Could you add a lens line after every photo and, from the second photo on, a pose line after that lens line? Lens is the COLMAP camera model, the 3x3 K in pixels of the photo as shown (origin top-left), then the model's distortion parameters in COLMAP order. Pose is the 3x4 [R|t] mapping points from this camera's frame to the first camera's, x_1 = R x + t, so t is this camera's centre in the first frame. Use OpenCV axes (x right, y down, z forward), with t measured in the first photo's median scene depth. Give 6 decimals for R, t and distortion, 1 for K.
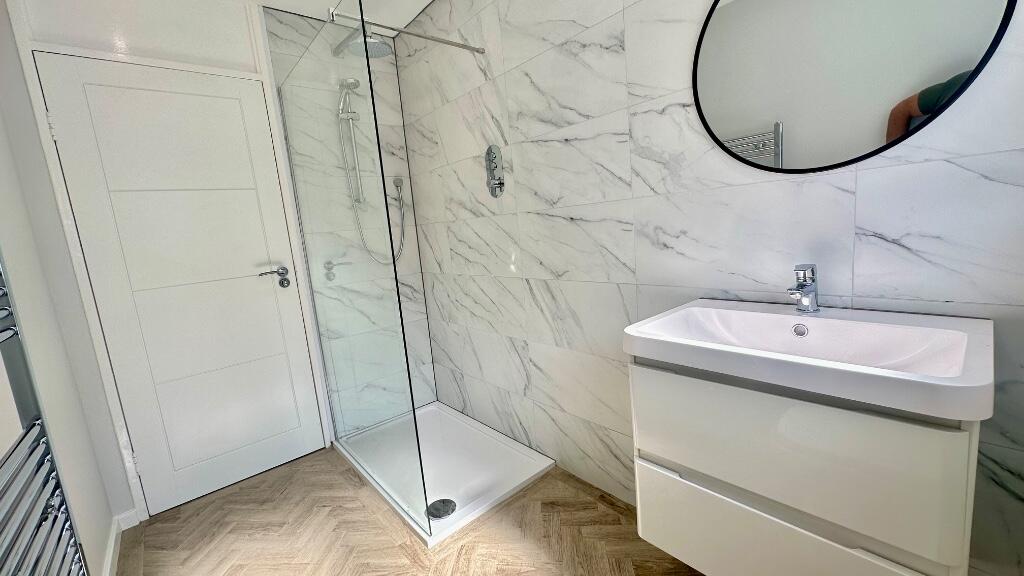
lens RADIAL K [[409.4, 0, 512.0], [0, 409.4, 288.0], [0, 0, 1]] dist [-0.000717, 0.000001]
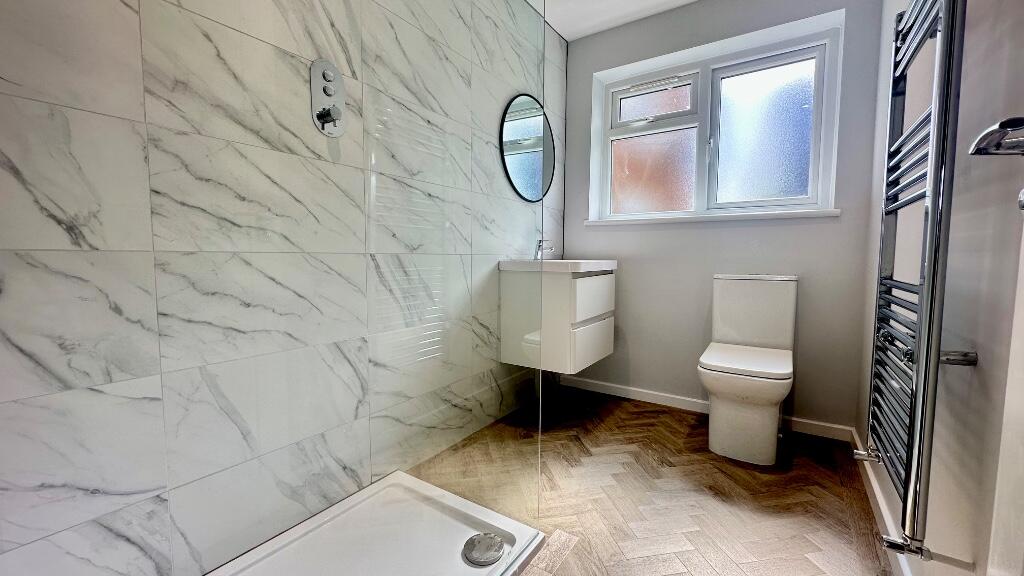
lens RADIAL K [[409.4, 0, 512.0], [0, 409.4, 288.0], [0, 0, 1]] dist [-0.000717, 0.000001]
pose [[-0.261857, 0.013686, 0.965010, -0.798315], [0.164517, 0.985898, 0.030659, 0.062549], [-0.950981, 0.166788, -0.260415, 0.950037]]
